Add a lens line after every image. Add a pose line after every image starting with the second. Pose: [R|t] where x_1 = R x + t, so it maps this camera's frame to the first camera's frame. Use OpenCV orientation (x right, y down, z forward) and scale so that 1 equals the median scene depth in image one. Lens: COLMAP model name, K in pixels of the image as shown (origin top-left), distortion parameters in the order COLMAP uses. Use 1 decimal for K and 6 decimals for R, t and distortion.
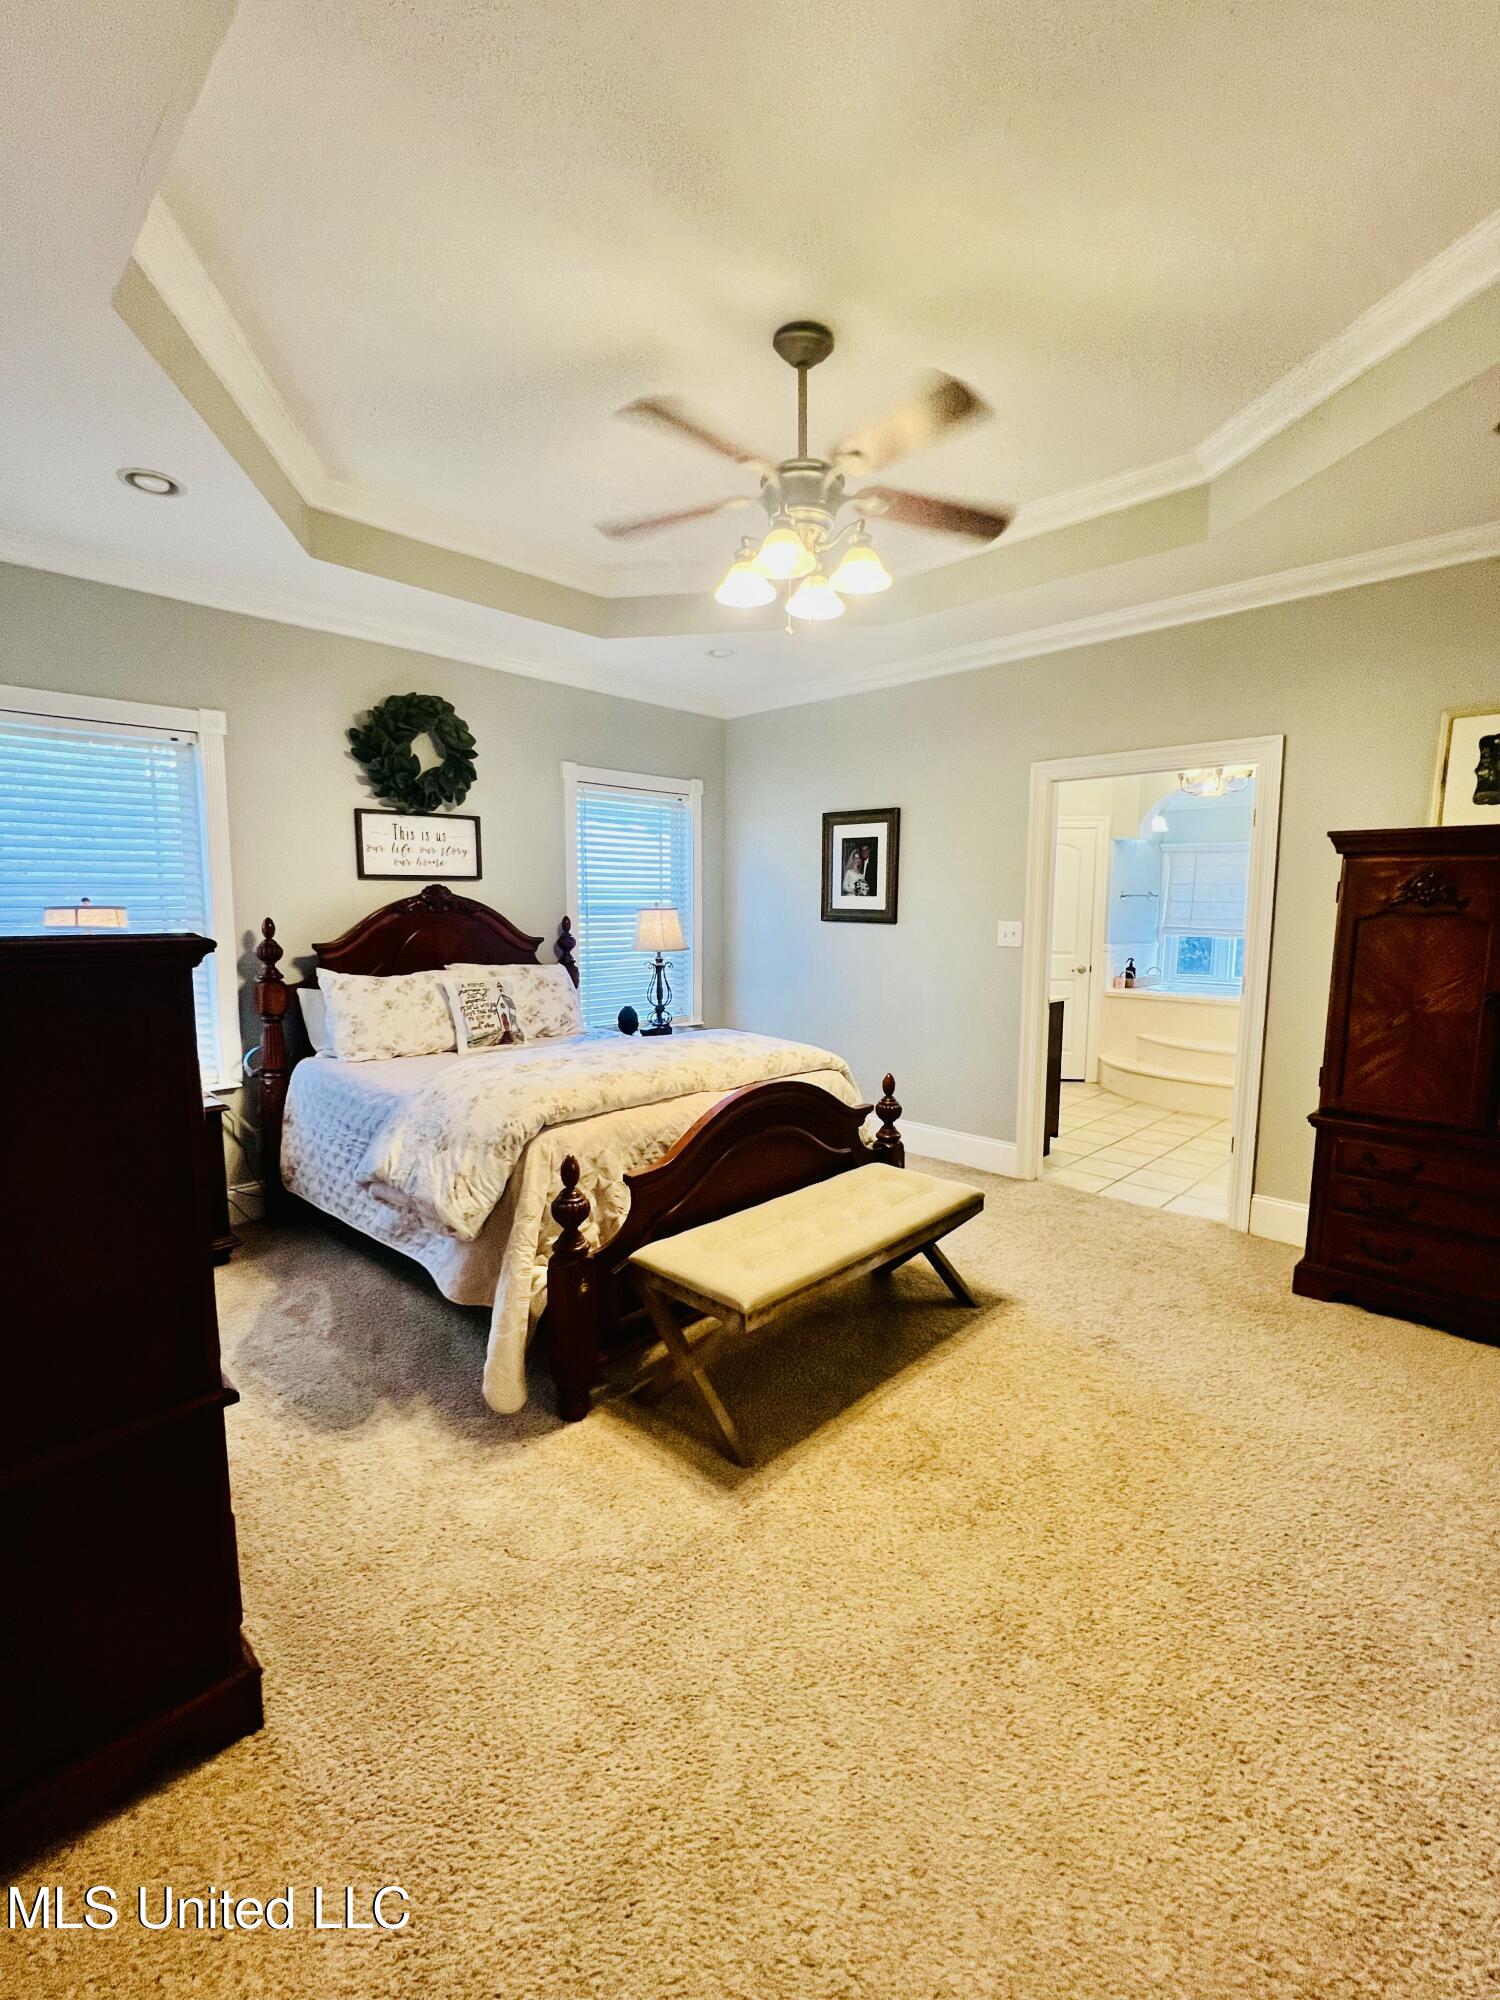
lens RADIAL K [[841.9, 0, 751.8], [0, 841.9, 1003.2], [0, 0, 1]] dist [0.000279, 0.000019]
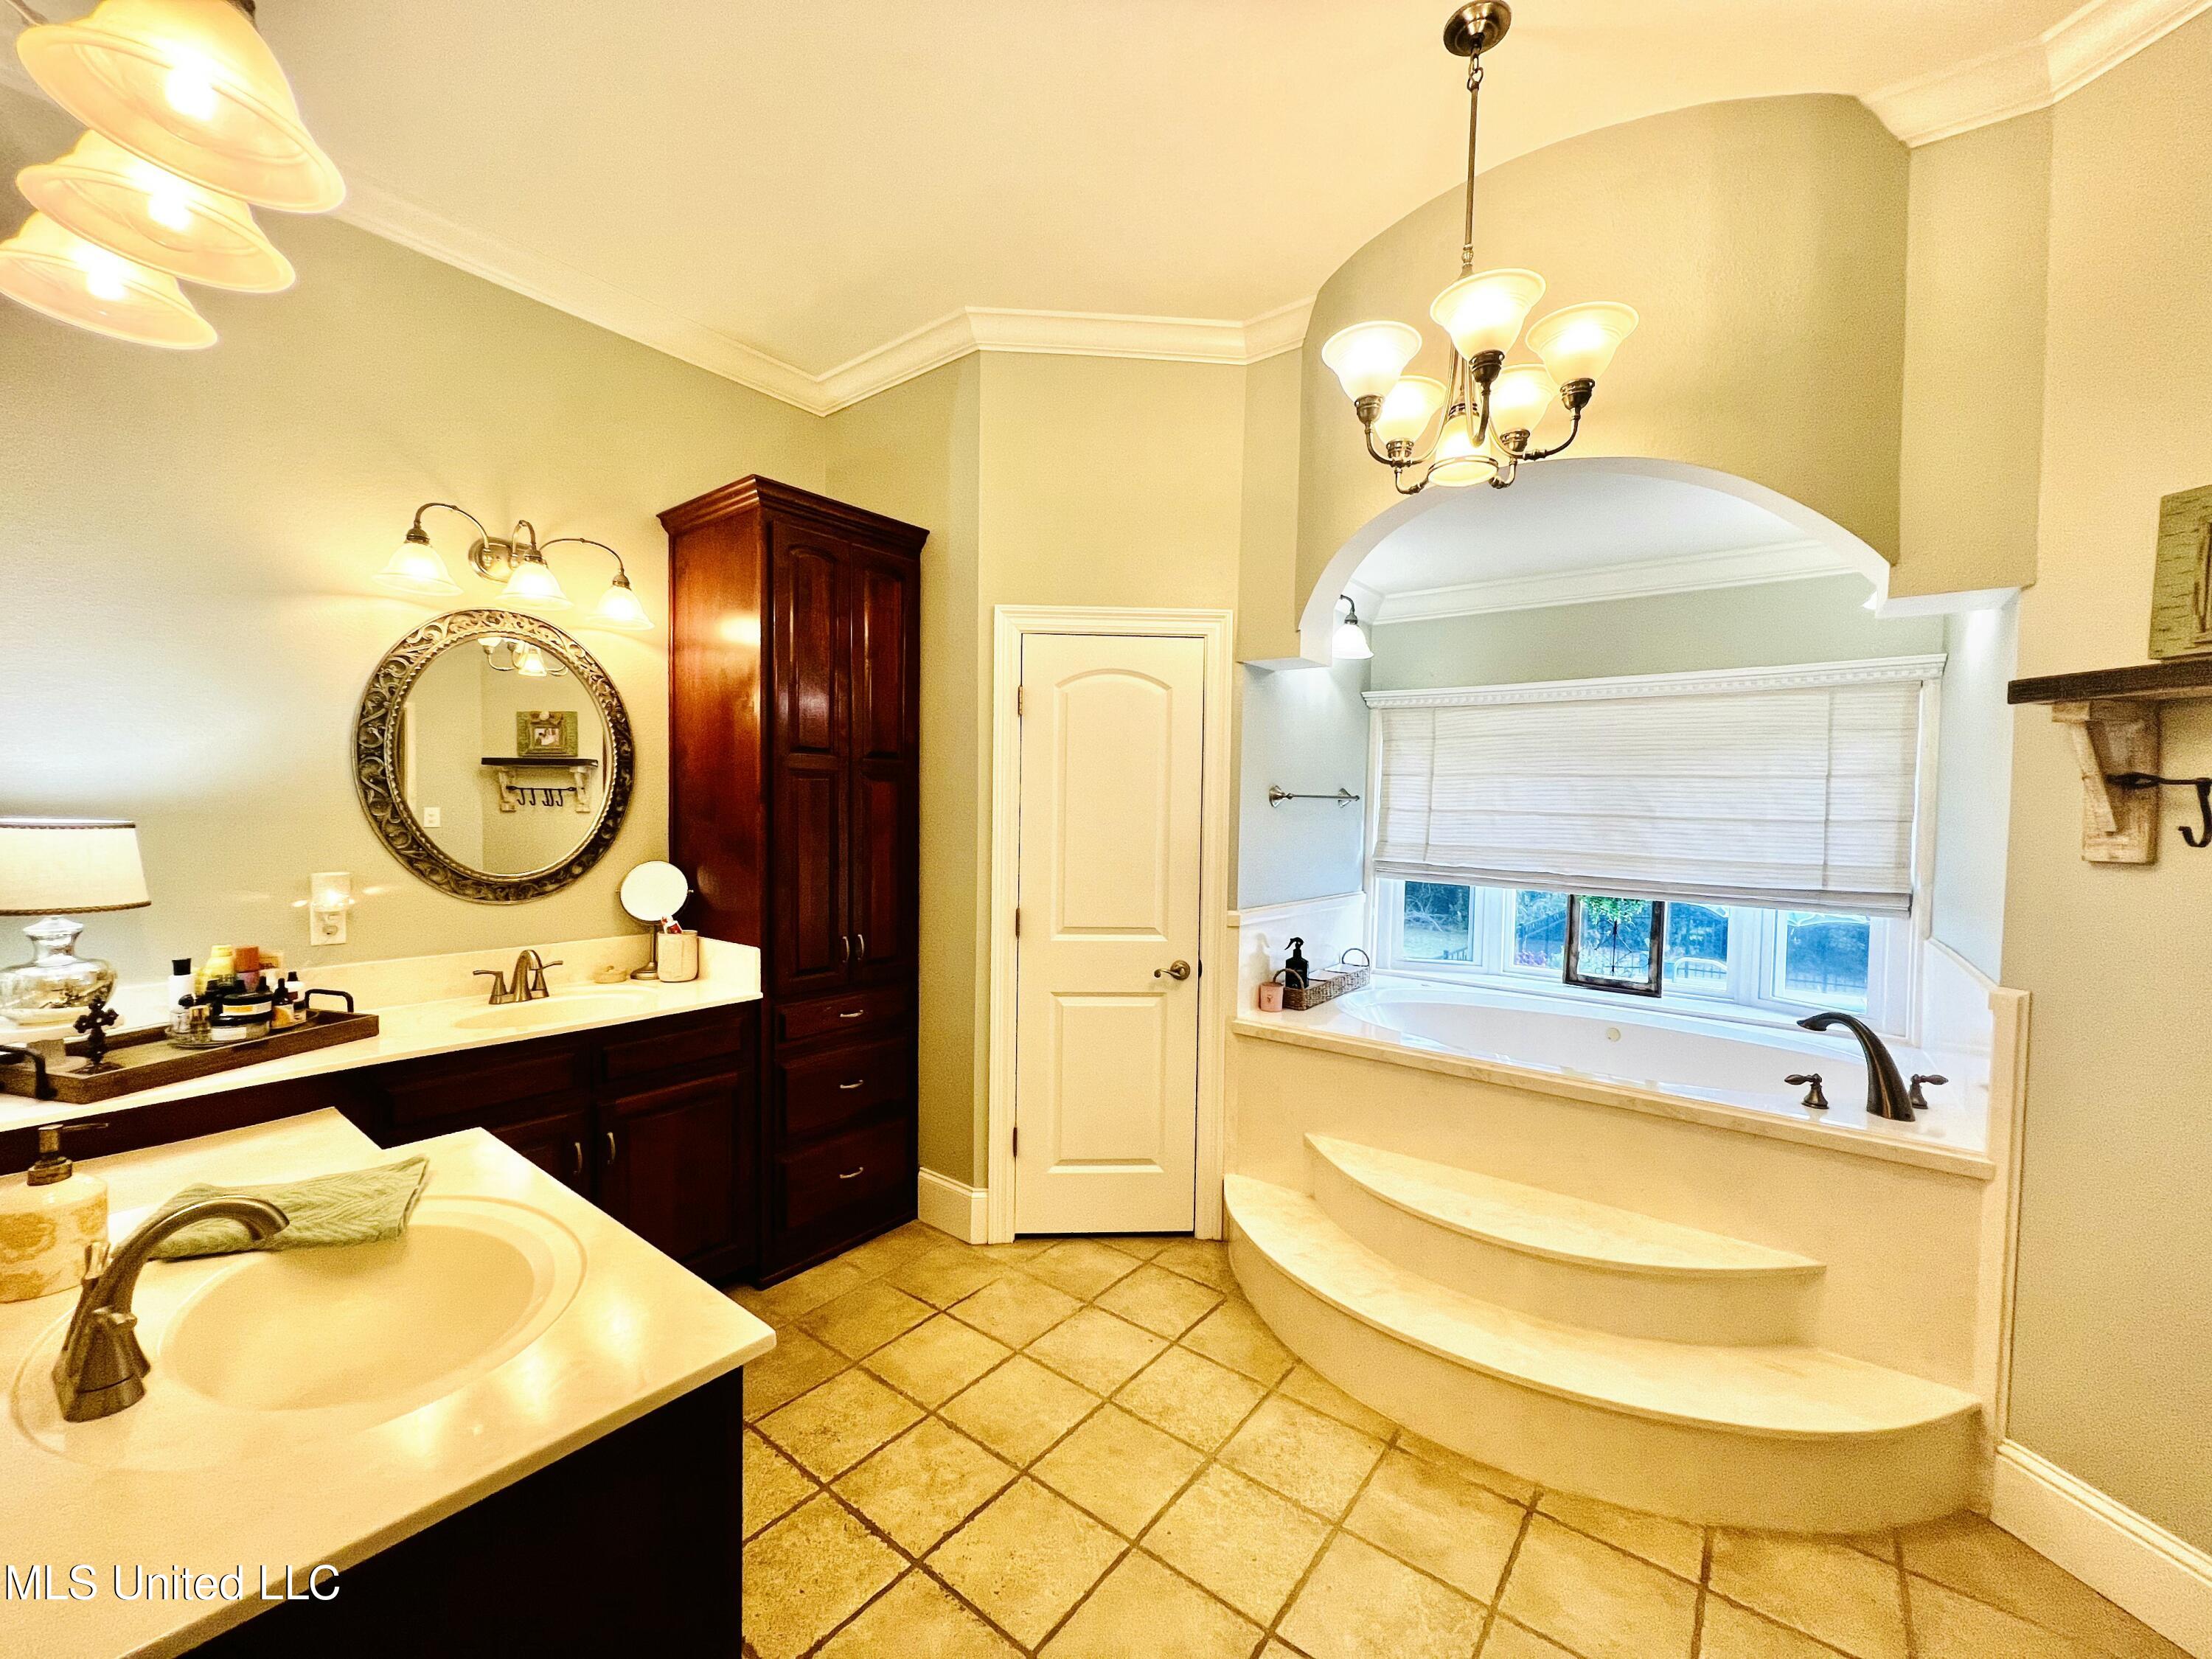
lens RADIAL K [[887.7, 0, 1102.9], [0, 887.7, 832.0], [0, 0, 1]] dist [0.001688, 0.000231]
pose [[0.993595, 0.008885, 0.112654, 0.298972], [0.000899, 0.996251, -0.086505, -0.068935], [-0.113001, 0.086052, 0.989862, 0.553486]]
